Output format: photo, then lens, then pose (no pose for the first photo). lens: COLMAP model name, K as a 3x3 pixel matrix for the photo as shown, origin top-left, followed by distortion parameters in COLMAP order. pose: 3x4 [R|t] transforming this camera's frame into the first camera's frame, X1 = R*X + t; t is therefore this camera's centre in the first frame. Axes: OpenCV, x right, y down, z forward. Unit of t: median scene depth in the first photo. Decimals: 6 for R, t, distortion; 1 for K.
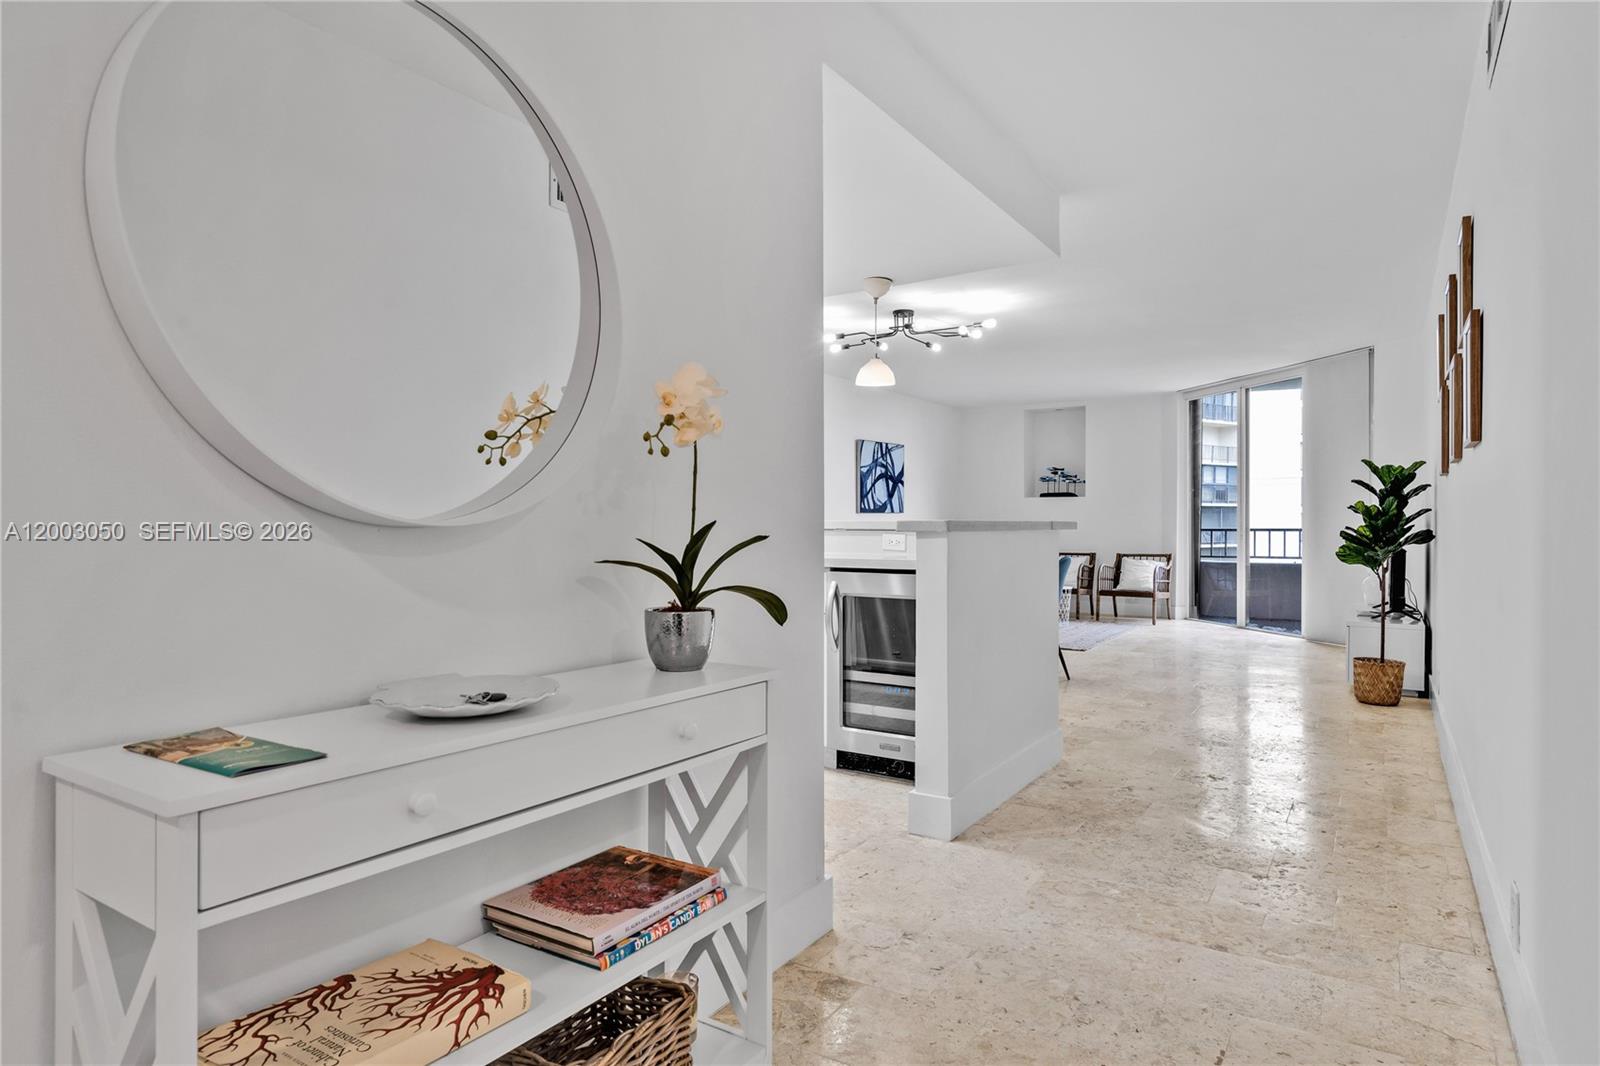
lens RADIAL K [[904.3, 0, 804.8], [0, 904.3, 534.7], [0, 0, 1]] dist [0.003488, -0.002081]
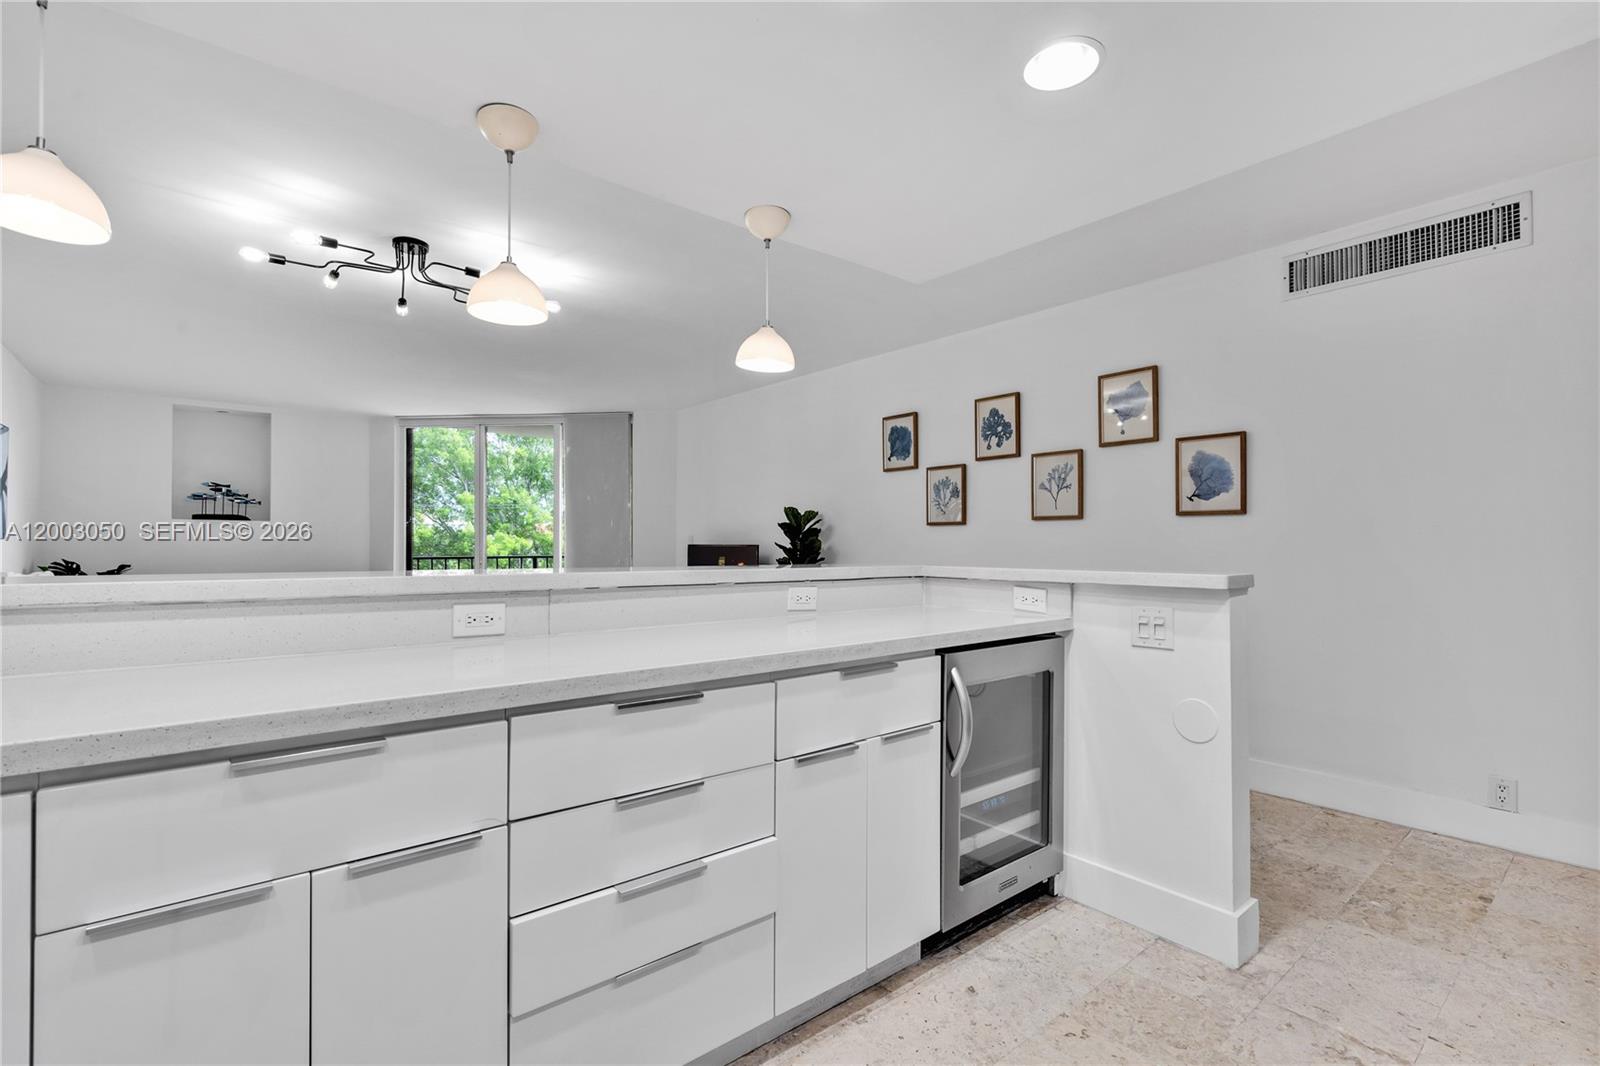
lens RADIAL K [[725.8, 0, 790.4], [0, 725.8, 534.2], [0, 0, 1]] dist [-0.008839, 0.002660]
pose [[0.315320, 0.014806, 0.948870, -0.303260], [0.009704, 0.999776, -0.018825, -0.021596], [-0.948936, 0.015144, 0.315106, 0.573323]]
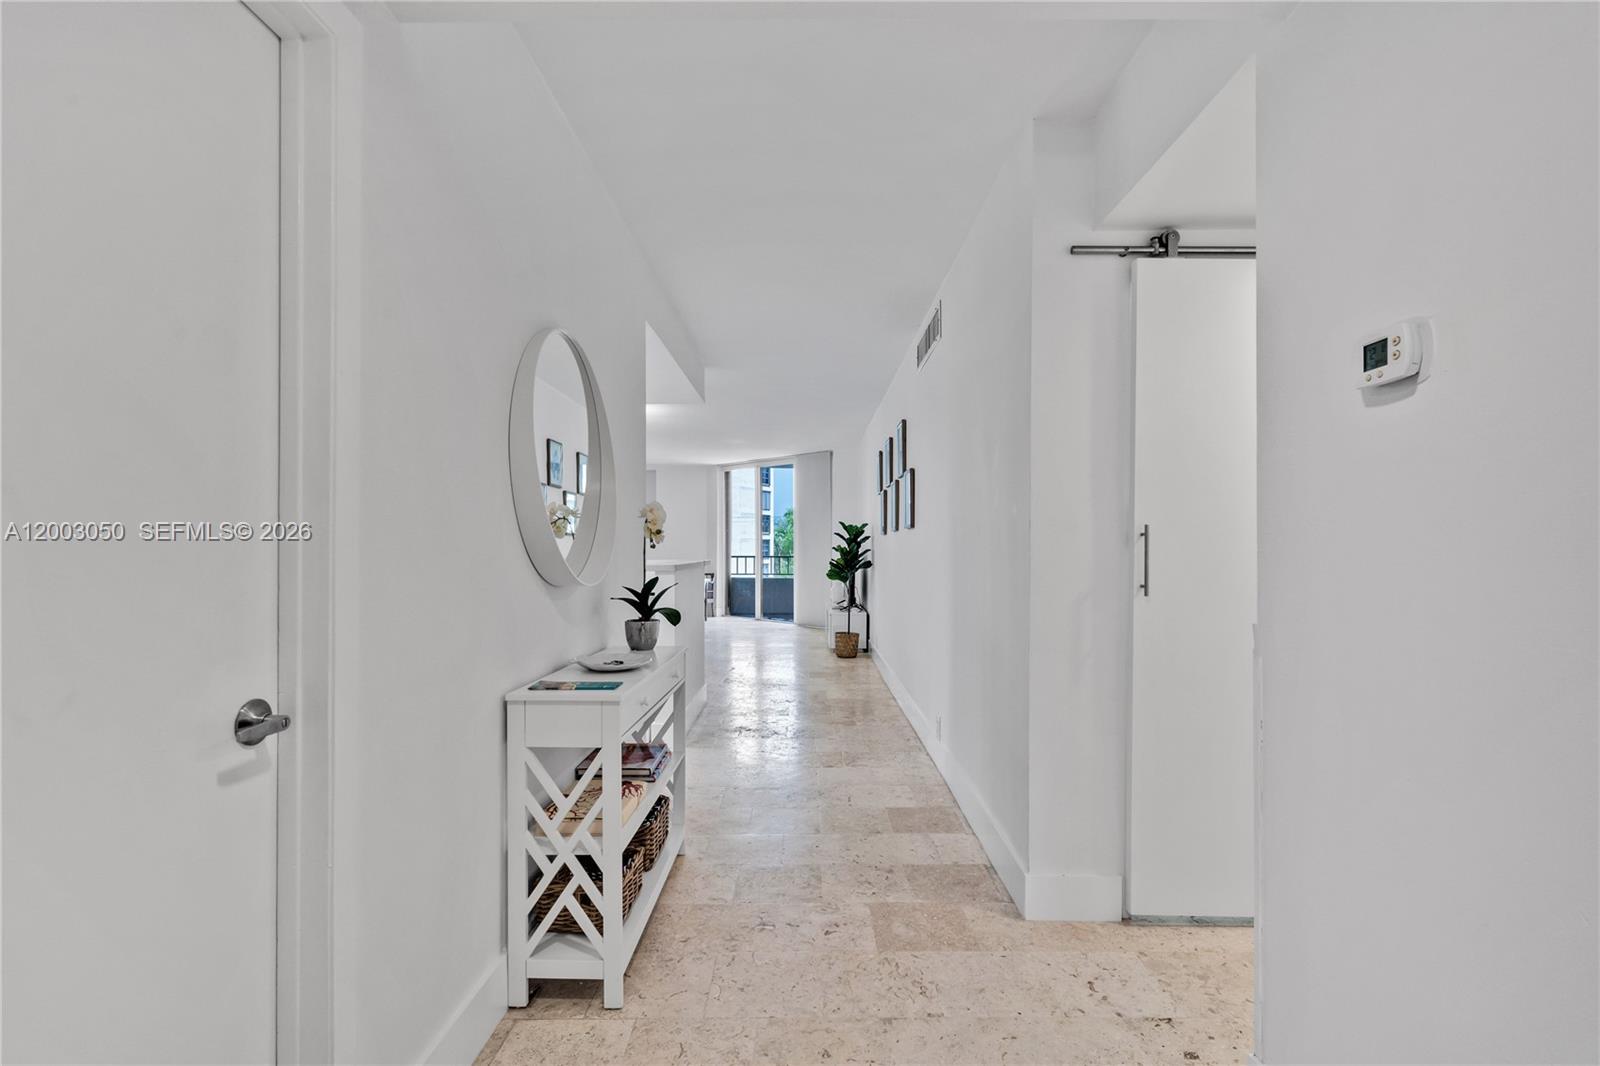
lens RADIAL K [[725.8, 0, 803.8], [0, 725.8, 546.7], [0, 0, 1]] dist [-0.008839, 0.002660]
pose [[0.843740, 0.002134, 0.536748, -0.182041], [0.003593, 0.999947, -0.009624, -0.016576], [-0.536740, 0.010048, 0.843688, -0.147990]]
